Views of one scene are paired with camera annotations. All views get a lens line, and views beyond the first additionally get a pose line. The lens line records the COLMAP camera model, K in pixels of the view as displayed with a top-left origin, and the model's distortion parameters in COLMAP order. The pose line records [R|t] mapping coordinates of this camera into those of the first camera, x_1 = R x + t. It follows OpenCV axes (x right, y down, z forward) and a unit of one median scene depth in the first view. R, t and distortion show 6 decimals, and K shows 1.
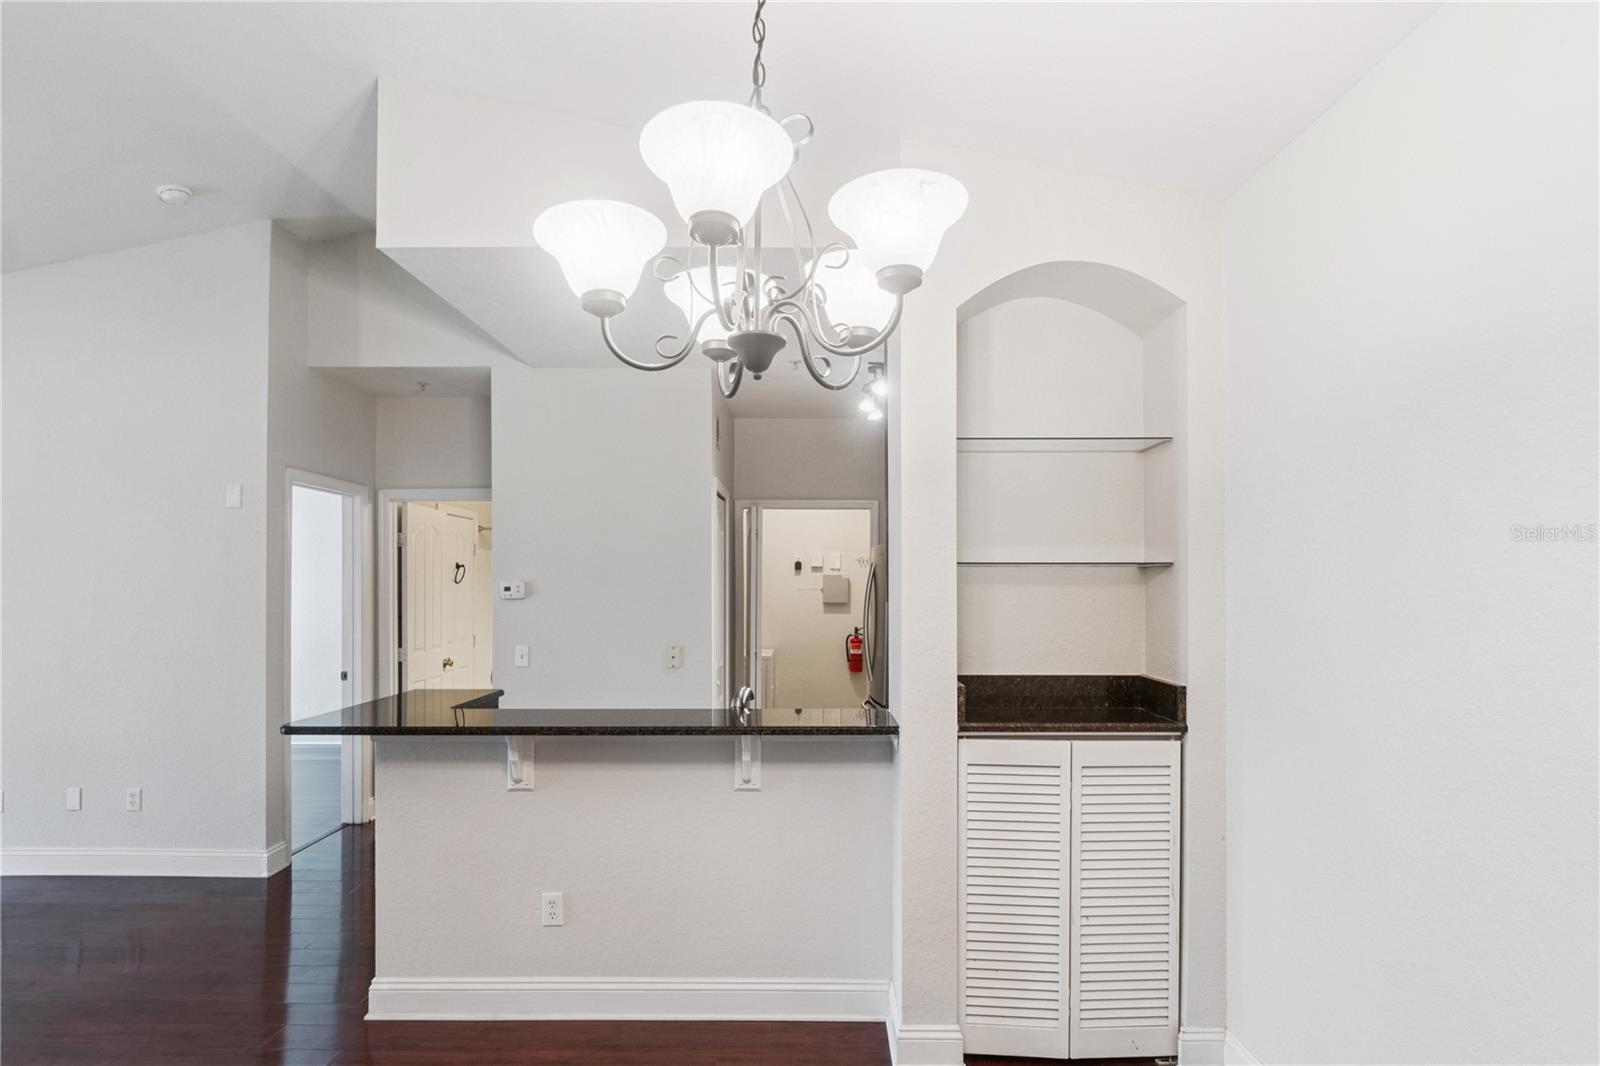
lens RADIAL K [[914.1, 0, 796.4], [0, 914.1, 582.1], [0, 0, 1]] dist [-0.006360, -0.000657]
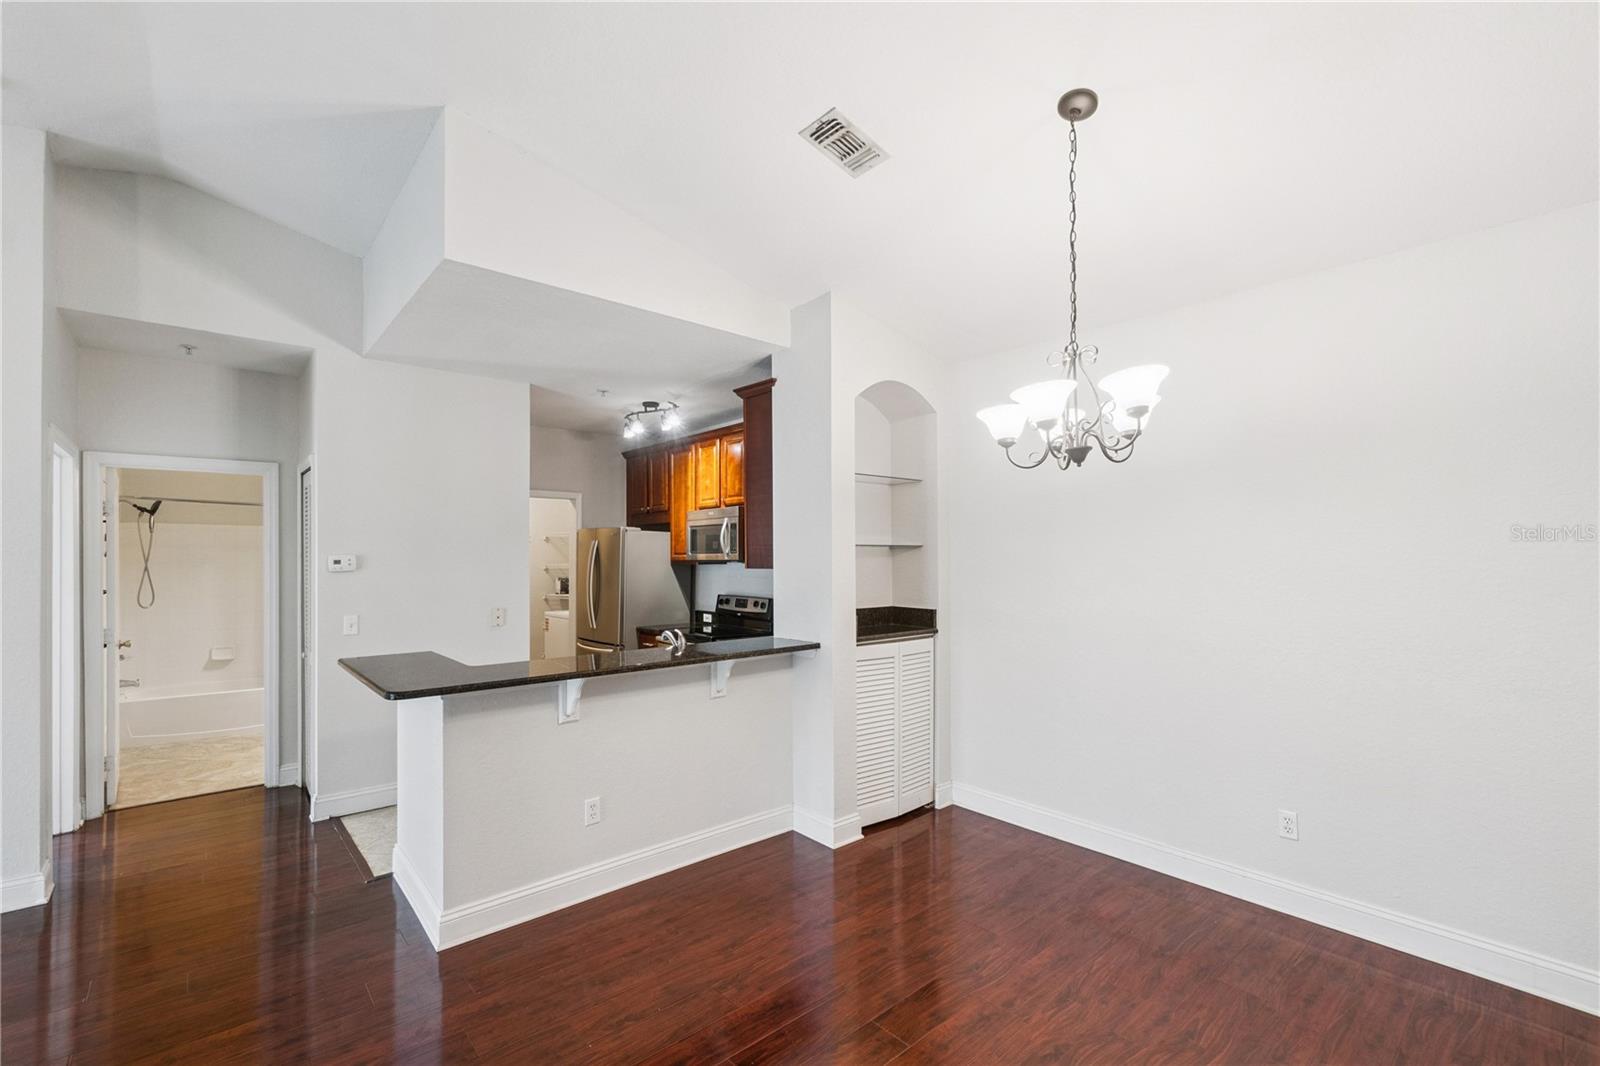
lens RADIAL K [[691.0, 0, 798.1], [0, 691.0, 544.5], [0, 0, 1]] dist [-0.000670, -0.000044]
pose [[0.751576, 0.009385, 0.659579, -0.694183], [-0.000492, 0.999906, -0.013666, -0.003324], [-0.659646, 0.009947, 0.751511, 0.075891]]
